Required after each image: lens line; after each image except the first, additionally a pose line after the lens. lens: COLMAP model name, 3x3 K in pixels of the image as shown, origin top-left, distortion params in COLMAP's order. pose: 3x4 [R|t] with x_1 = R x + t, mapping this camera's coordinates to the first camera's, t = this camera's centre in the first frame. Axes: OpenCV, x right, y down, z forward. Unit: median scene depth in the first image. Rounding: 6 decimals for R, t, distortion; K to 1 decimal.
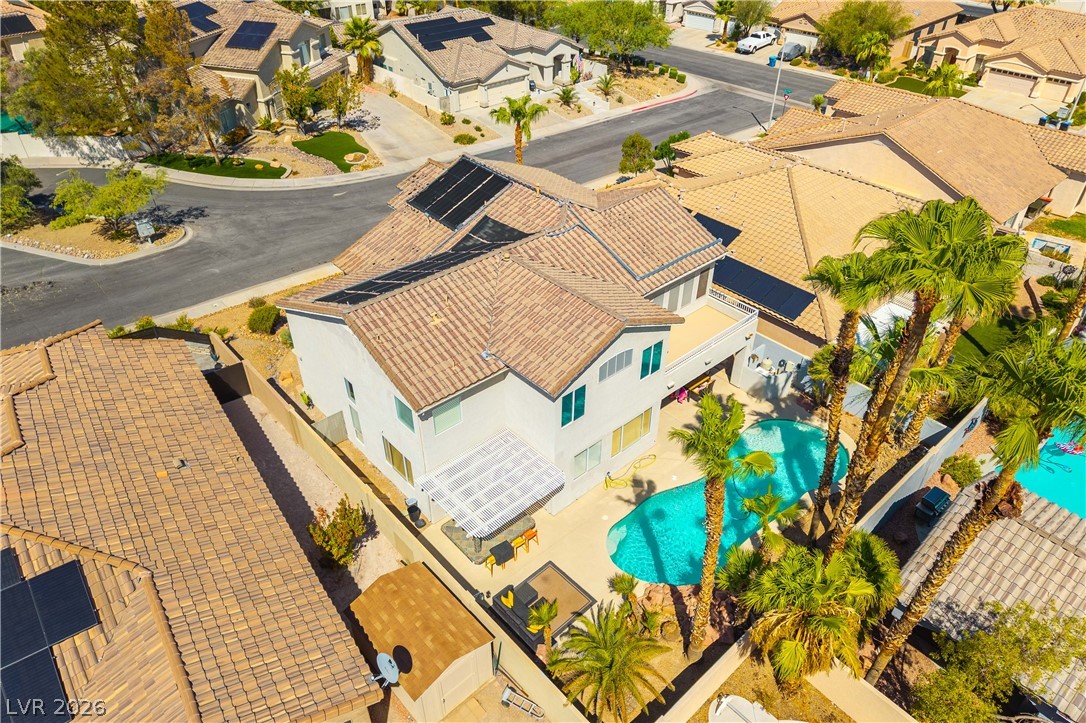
lens RADIAL K [[720.6, 0, 551.6], [0, 720.6, 362.5], [0, 0, 1]] dist [0.022872, -0.006725]
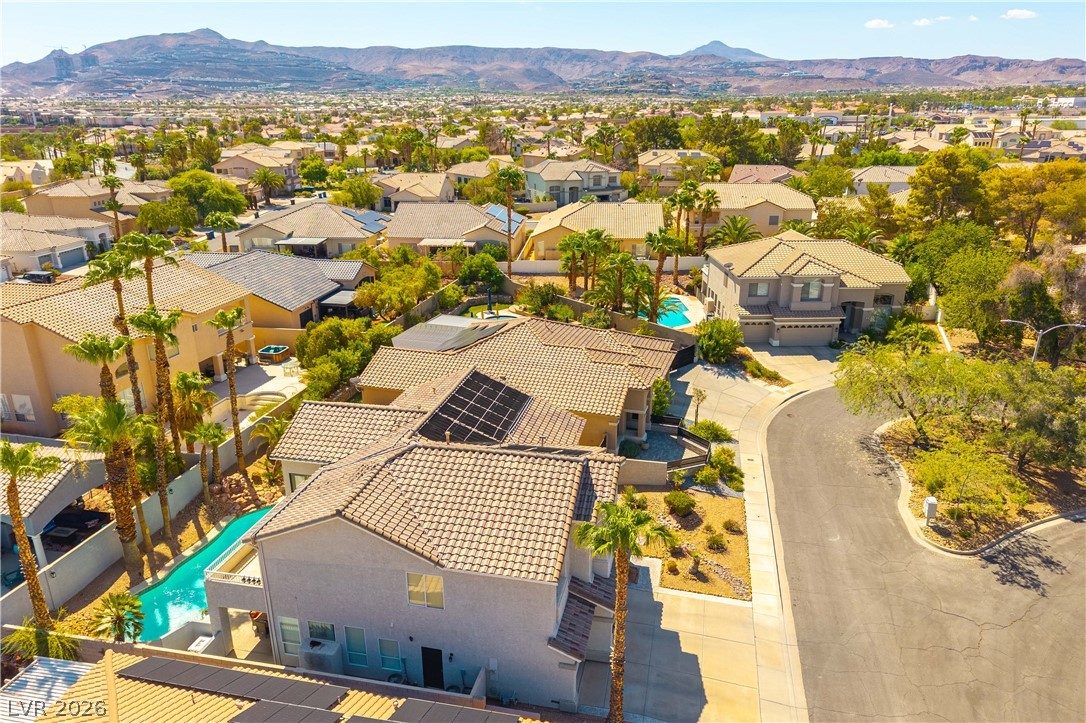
lens RADIAL K [[720.6, 0, 551.6], [0, 720.6, 362.5], [0, 0, 1]] dist [0.022872, -0.006725]
pose [[-0.807975, 0.195475, -0.555847, 0.217141], [-0.355948, 0.589845, 0.724834, -0.598583], [0.469550, 0.783500, -0.407001, 0.775586]]
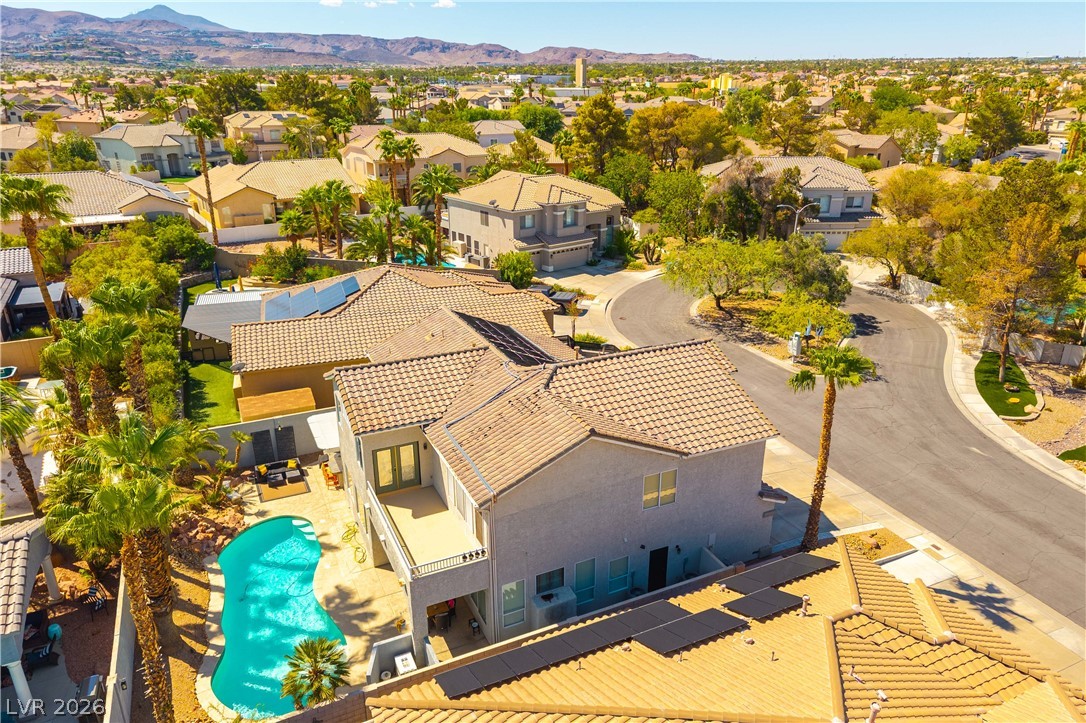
lens RADIAL K [[720.6, 0, 551.6], [0, 720.6, 362.5], [0, 0, 1]] dist [0.022872, -0.006725]
pose [[-0.284082, 0.342756, -0.895441, 0.466148], [-0.583794, 0.679008, 0.445121, -0.352378], [0.760580, 0.649204, 0.007205, 0.544374]]
